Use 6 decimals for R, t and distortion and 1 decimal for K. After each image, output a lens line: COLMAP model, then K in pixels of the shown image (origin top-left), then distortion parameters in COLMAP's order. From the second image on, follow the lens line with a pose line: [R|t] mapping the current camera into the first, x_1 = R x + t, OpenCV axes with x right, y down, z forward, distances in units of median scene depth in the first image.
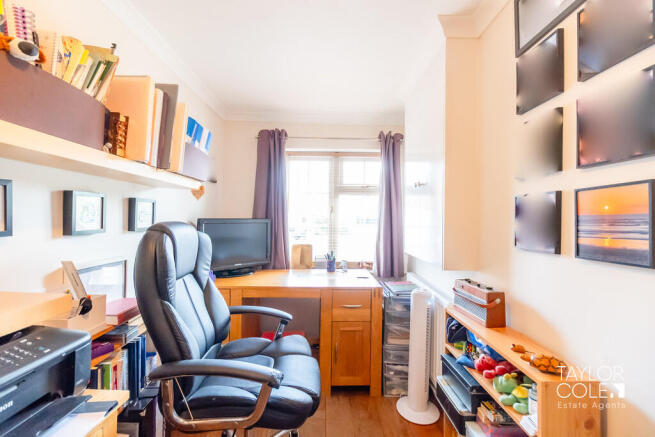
lens RADIAL K [[285.3, 0, 327.5], [0, 285.3, 218.5], [0, 0, 1]] dist [-0.005180, -0.000569]
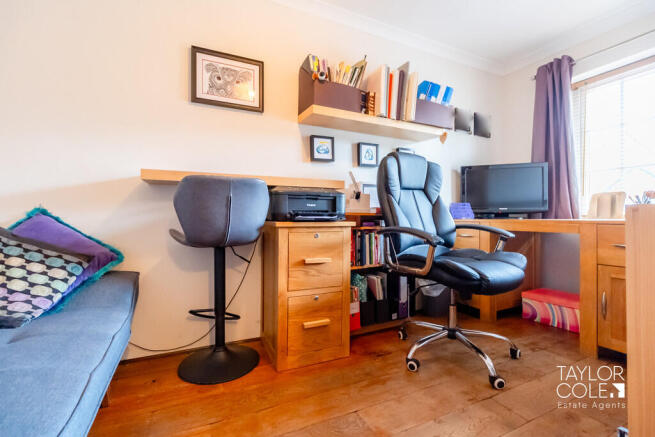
lens RADIAL K [[285.3, 0, 327.5], [0, 285.3, 218.5], [0, 0, 1]] dist [-0.005180, -0.000569]
pose [[0.413565, -0.007948, -0.910440, 0.779389], [0.006357, 0.999963, -0.005842, 0.432288], [0.910453, -0.003371, 0.413600, -0.010411]]
